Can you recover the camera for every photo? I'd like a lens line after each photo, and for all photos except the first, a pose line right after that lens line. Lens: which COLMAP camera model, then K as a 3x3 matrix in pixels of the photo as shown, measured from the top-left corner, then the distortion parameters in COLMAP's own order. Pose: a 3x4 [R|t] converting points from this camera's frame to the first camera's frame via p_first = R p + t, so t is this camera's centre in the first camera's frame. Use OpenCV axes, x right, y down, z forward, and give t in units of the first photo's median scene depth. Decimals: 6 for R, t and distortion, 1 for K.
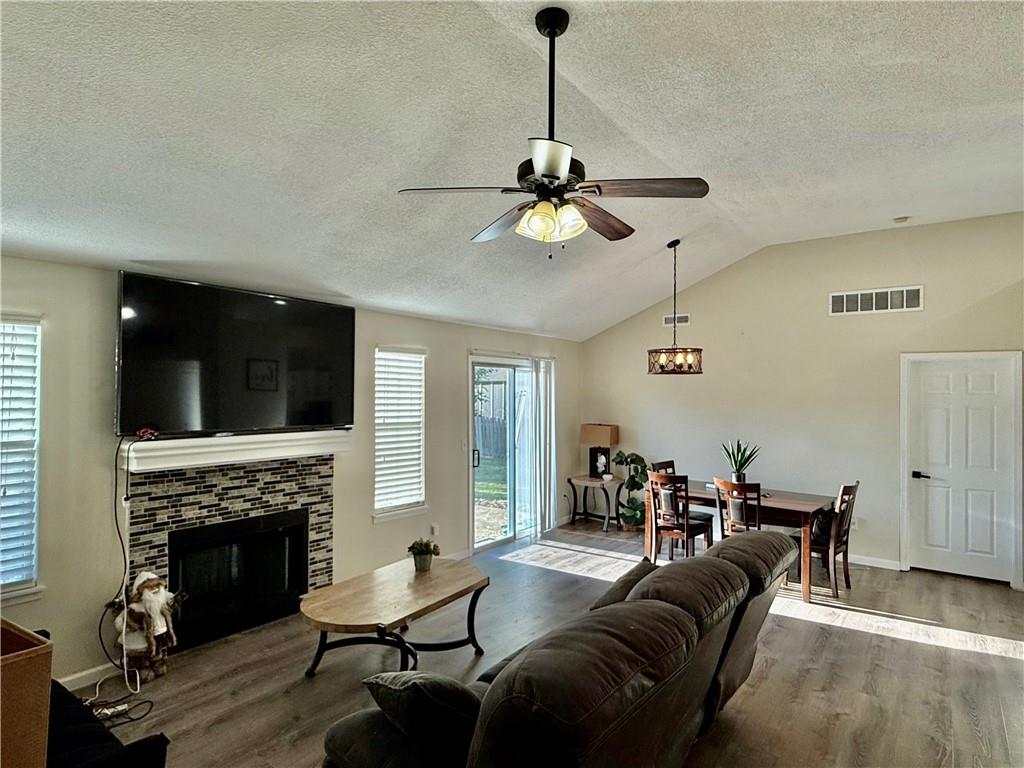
lens RADIAL K [[571.8, 0, 512.0], [0, 571.8, 384.0], [0, 0, 1]] dist [0.000034, -0.000338]
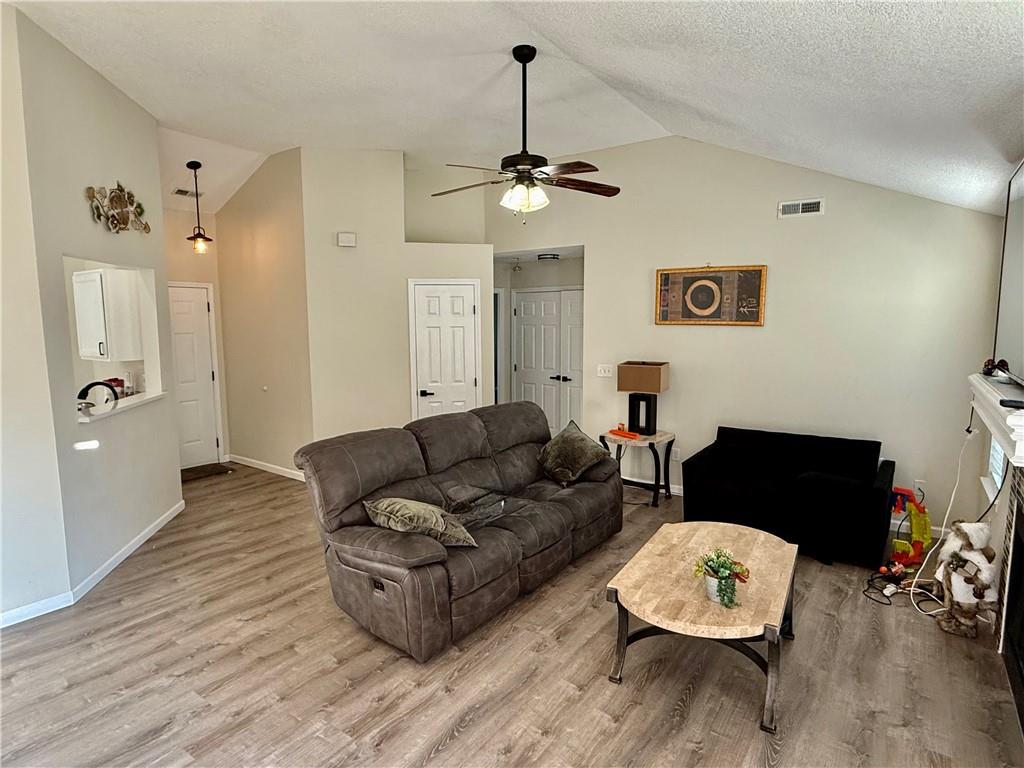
lens RADIAL K [[571.8, 0, 512.0], [0, 571.8, 384.0], [0, 0, 1]] dist [0.000034, -0.000338]
pose [[-0.999387, -0.000409, -0.034993, 0.085835], [-0.003650, 0.995697, 0.092599, 0.030962], [0.034804, 0.092670, -0.995088, 1.474073]]
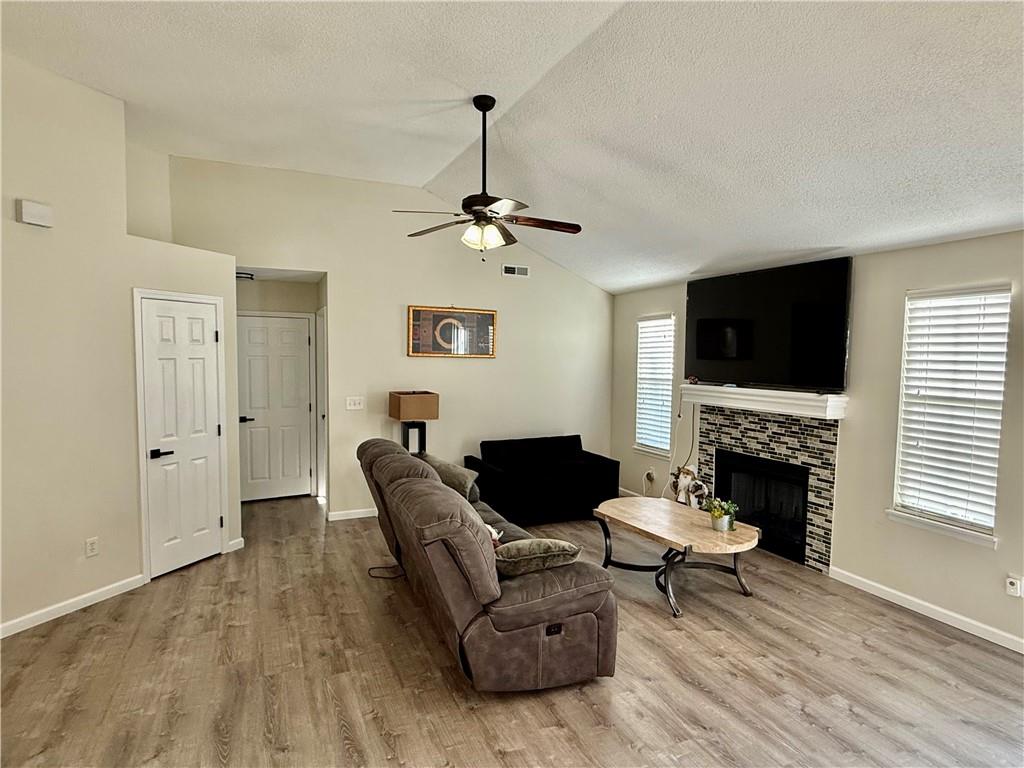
lens RADIAL K [[571.8, 0, 512.0], [0, 571.8, 384.0], [0, 0, 1]] dist [0.000034, -0.000338]
pose [[-0.481195, 0.036042, -0.875872, 0.816302], [0.001802, 0.999193, 0.040126, 0.027331], [0.876611, 0.017730, -0.480872, 1.071526]]
